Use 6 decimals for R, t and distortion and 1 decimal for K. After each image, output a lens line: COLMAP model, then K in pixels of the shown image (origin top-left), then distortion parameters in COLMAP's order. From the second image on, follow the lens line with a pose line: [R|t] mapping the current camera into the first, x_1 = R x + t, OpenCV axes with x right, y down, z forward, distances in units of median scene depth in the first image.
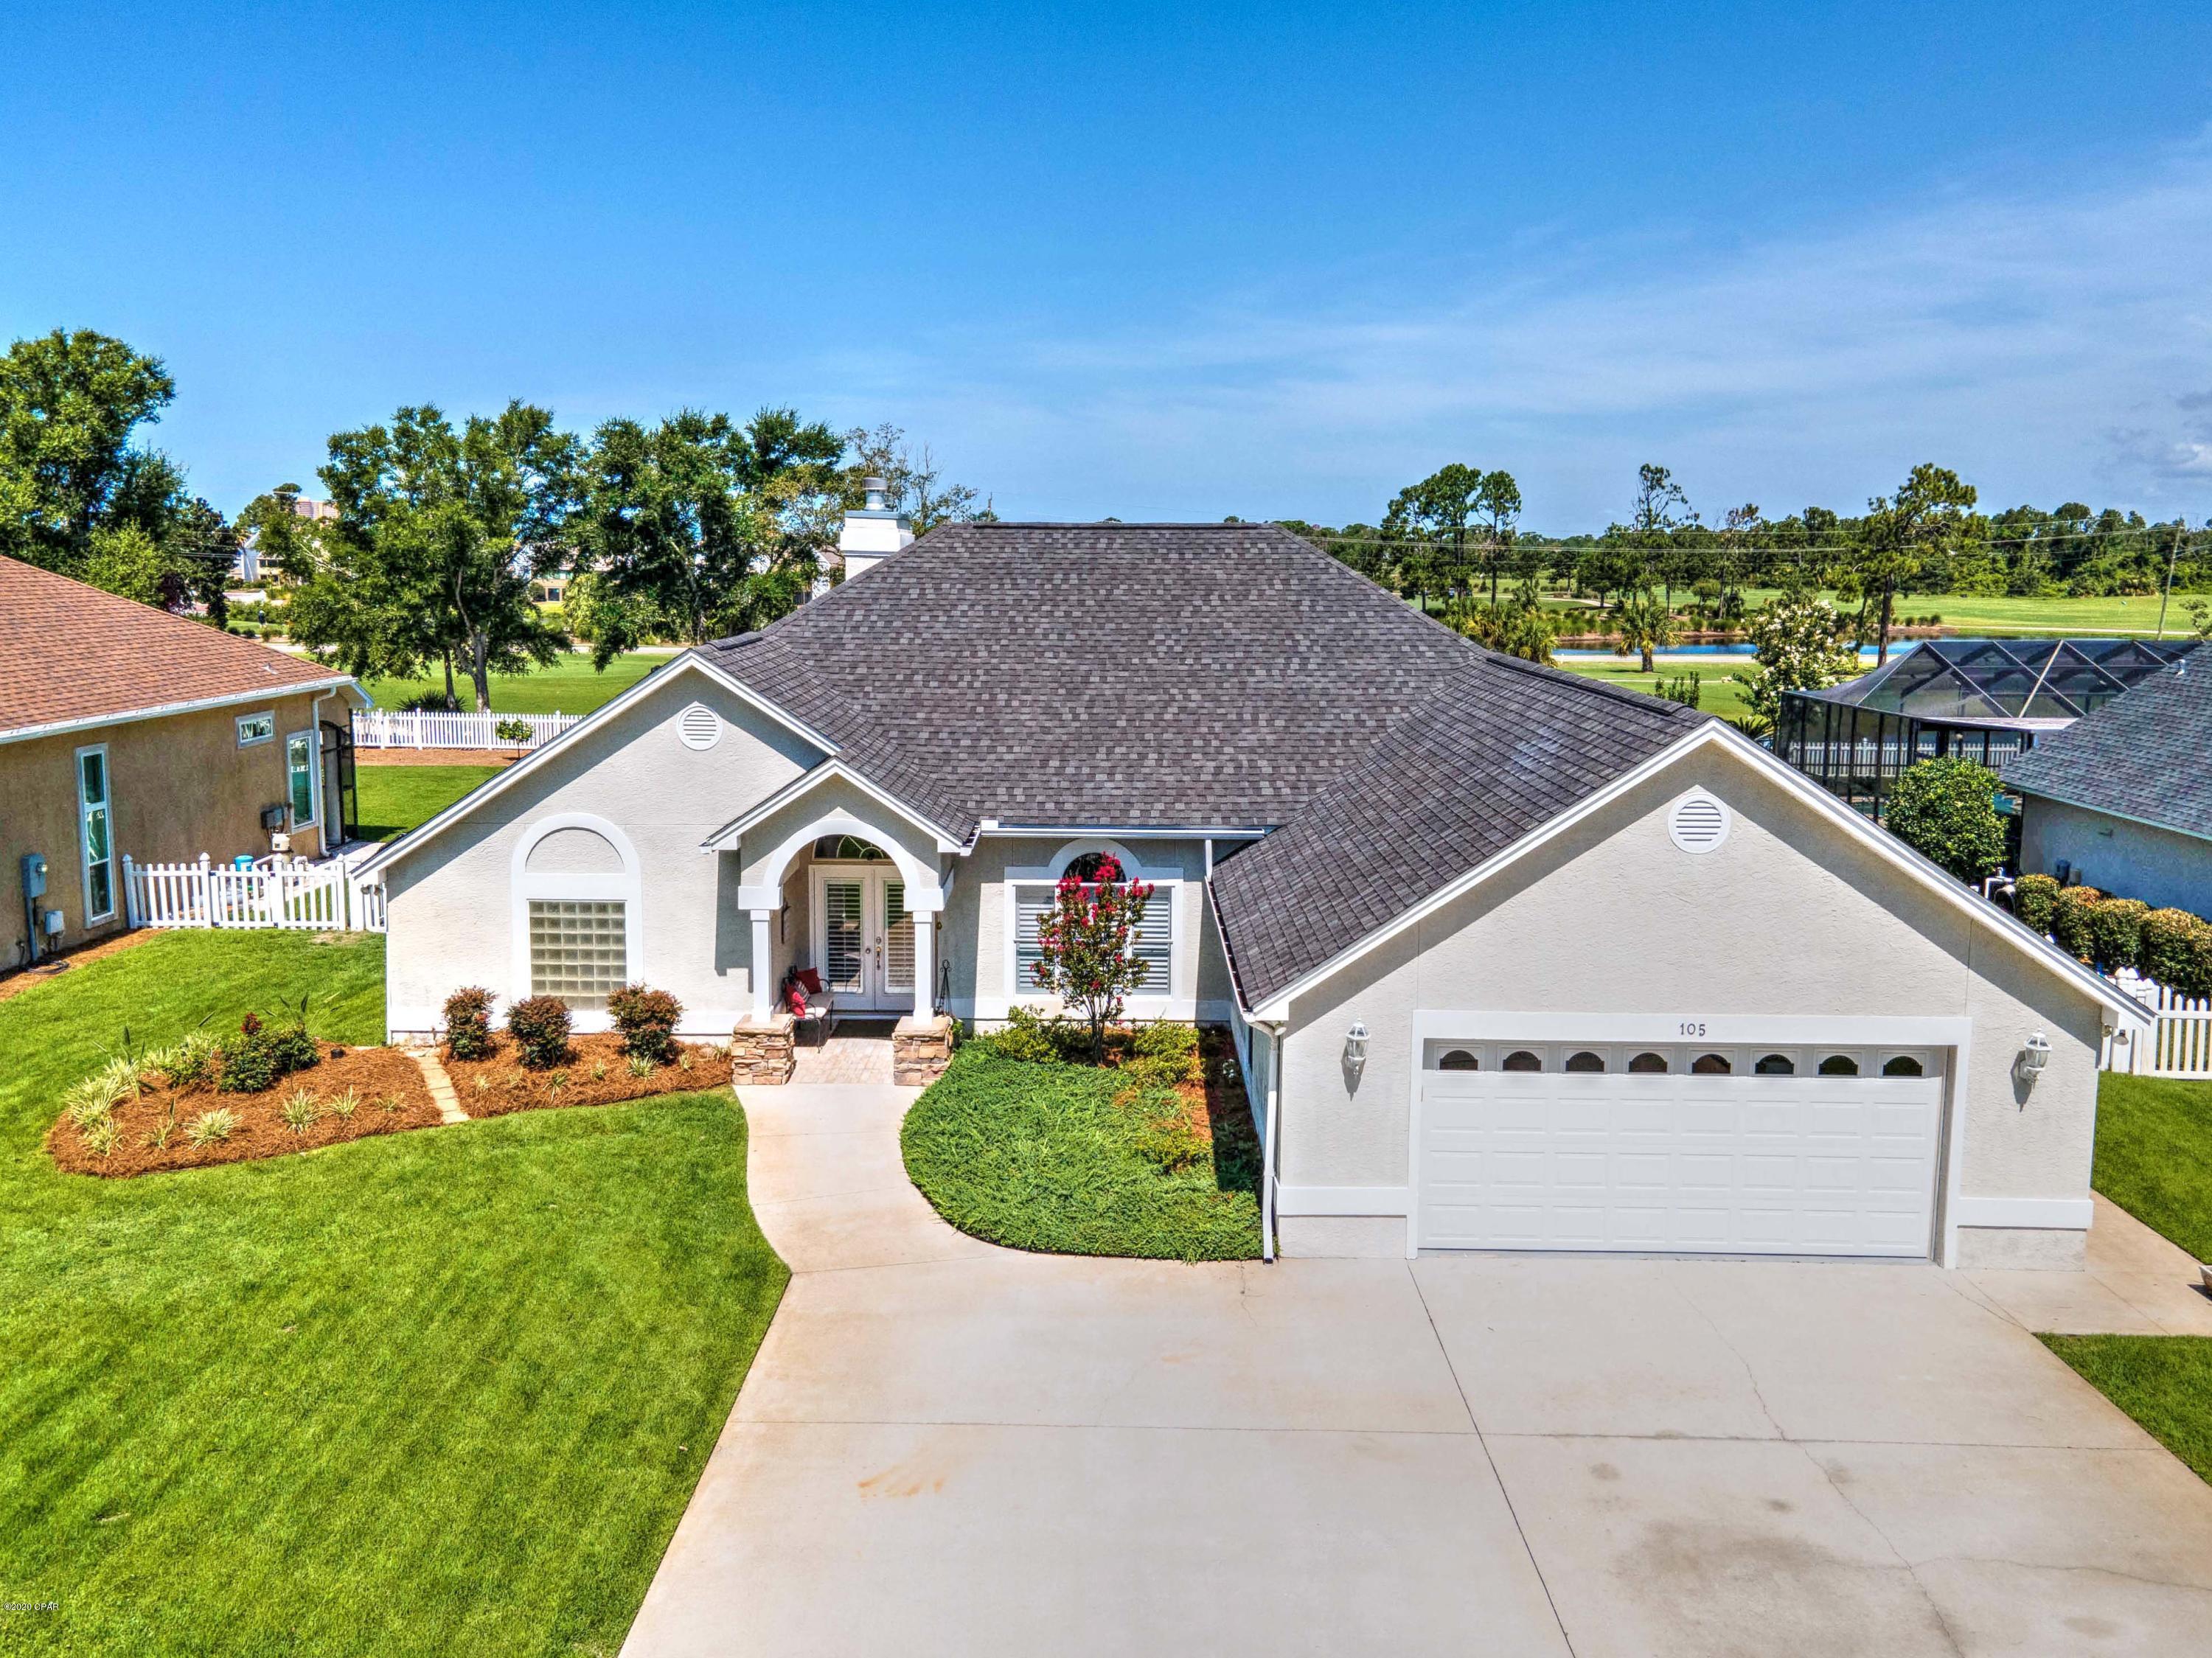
lens RADIAL K [[1651.8, 0, 1102.3], [0, 1651.8, 759.1], [0, 0, 1]] dist [0.032033, 0.017780]
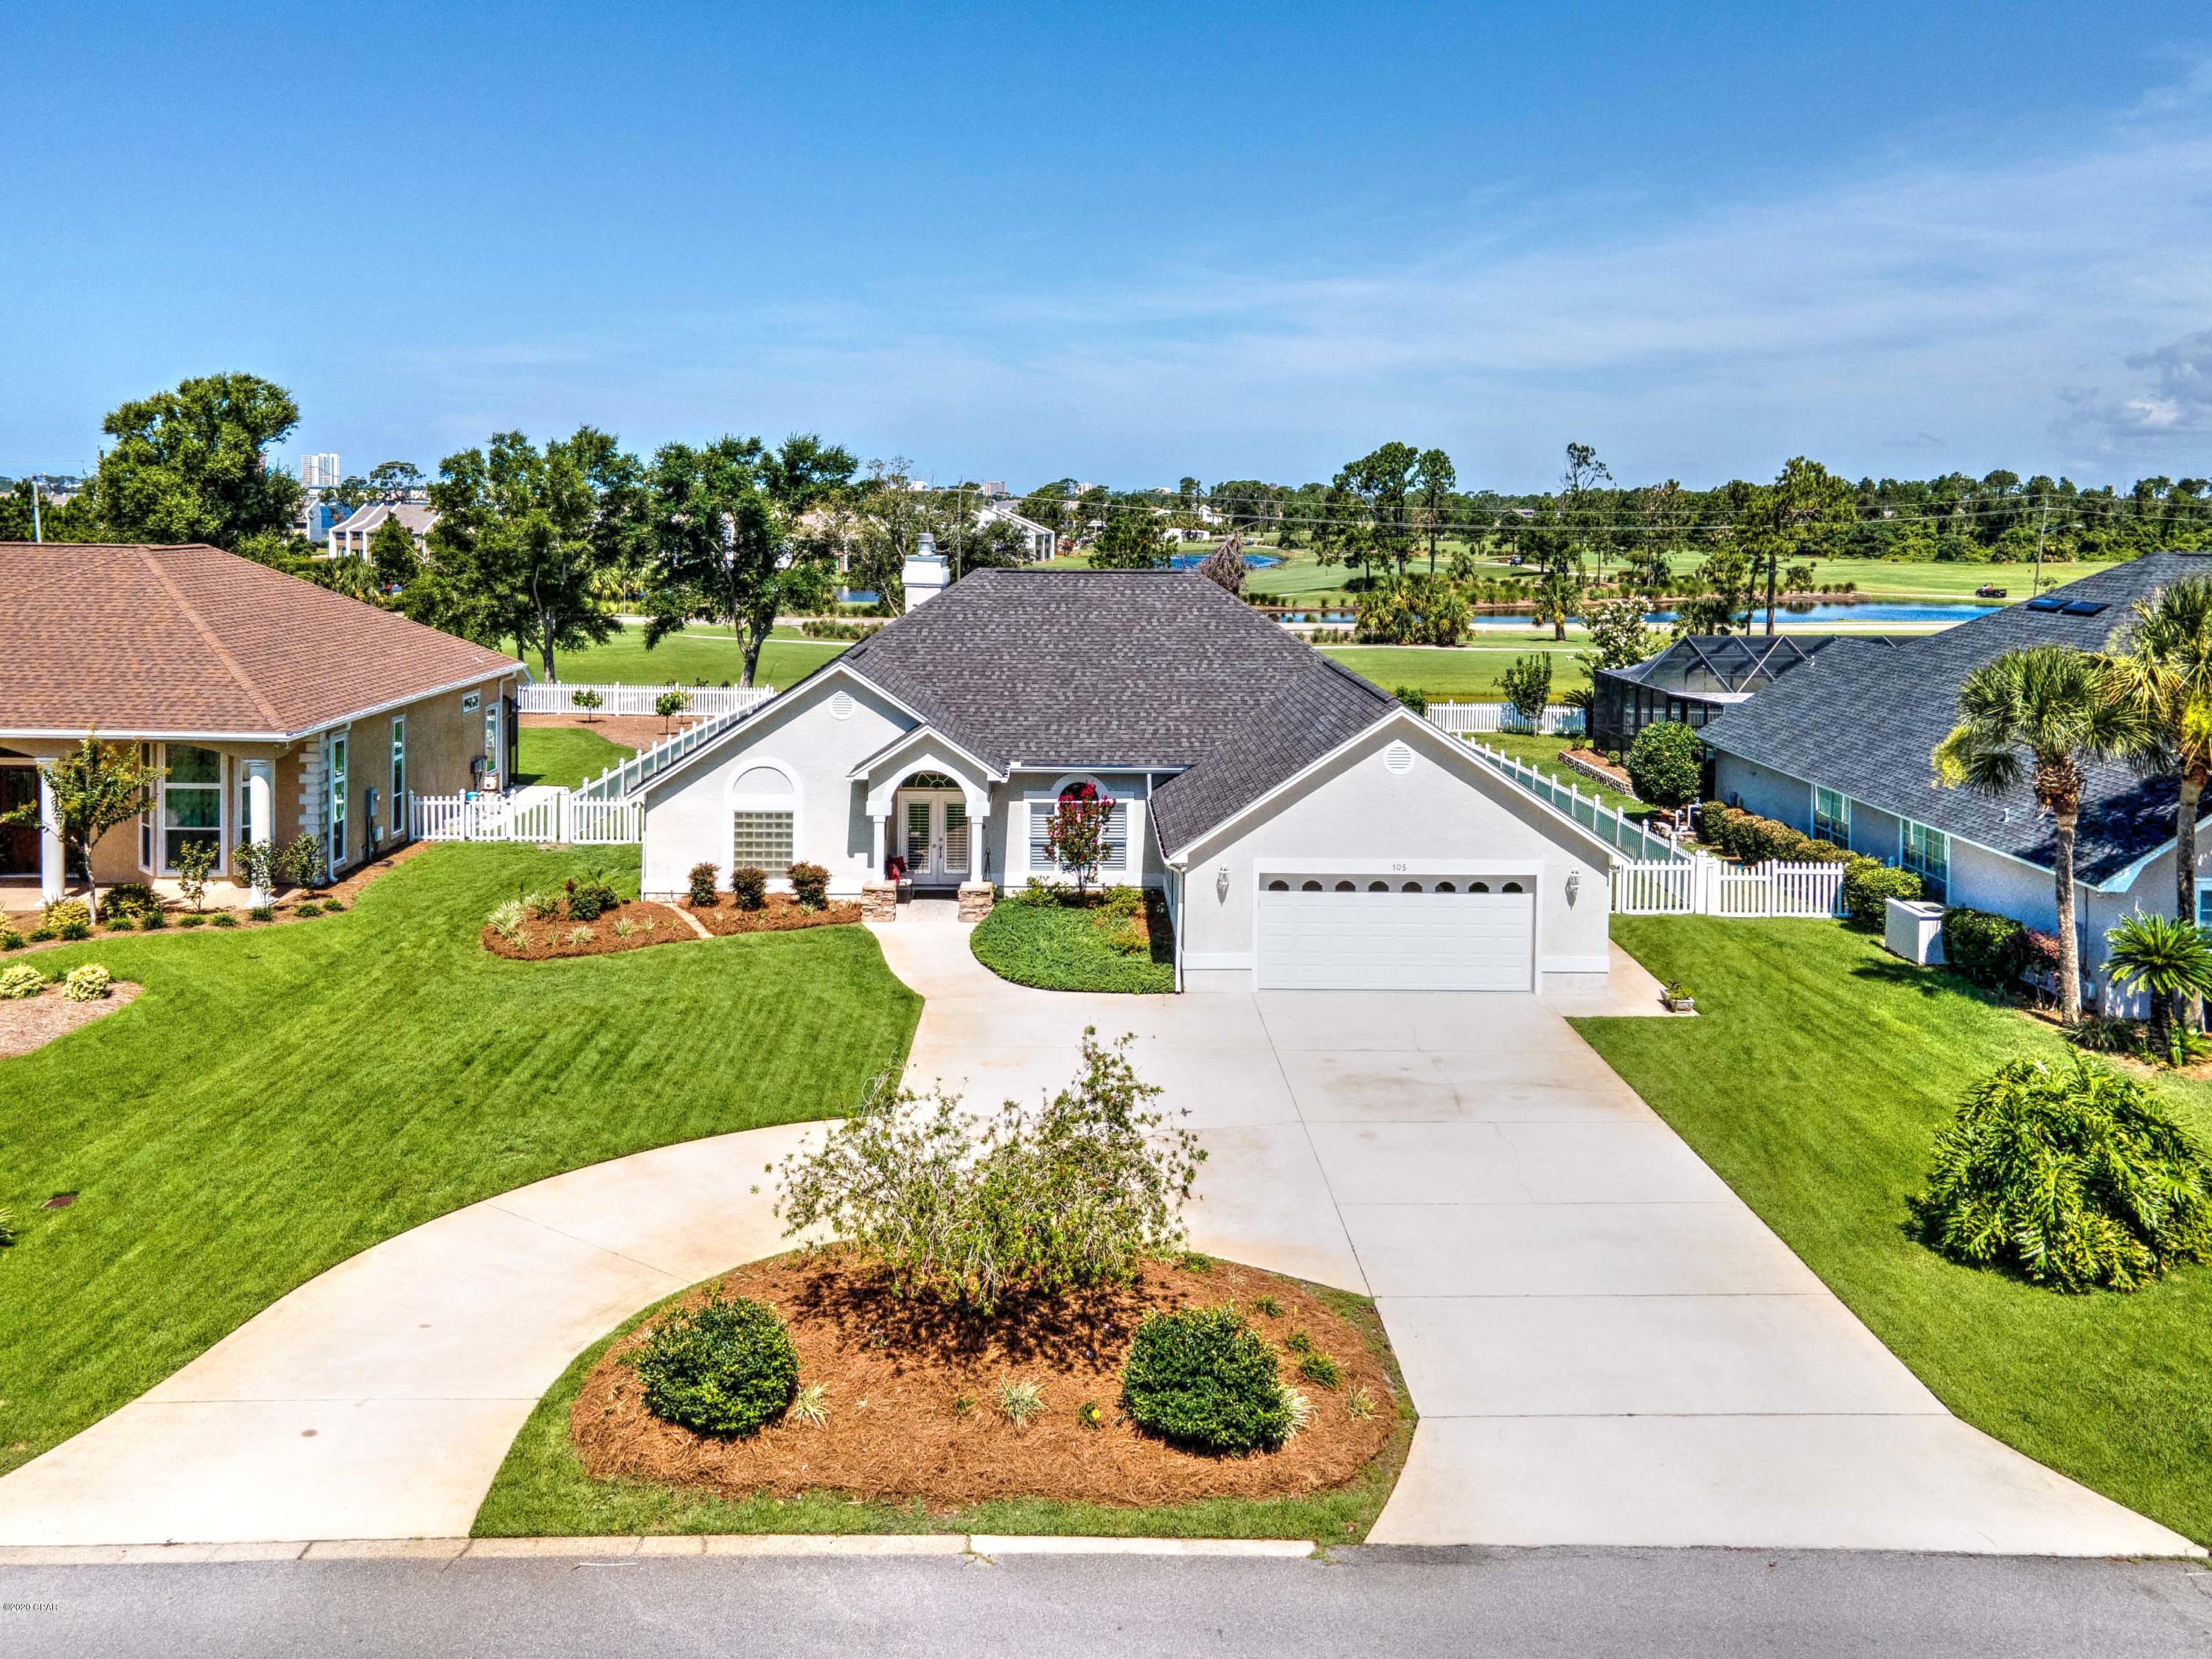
lens RADIAL K [[1673.0, 0, 1106.8], [0, 1673.0, 754.8], [0, 0, 1]] dist [0.034135, 0.000703]
pose [[0.999560, -0.001361, 0.029618, -0.019266], [0.000739, 0.999779, 0.020997, -0.003620], [-0.029640, -0.020966, 0.999341, -0.472003]]
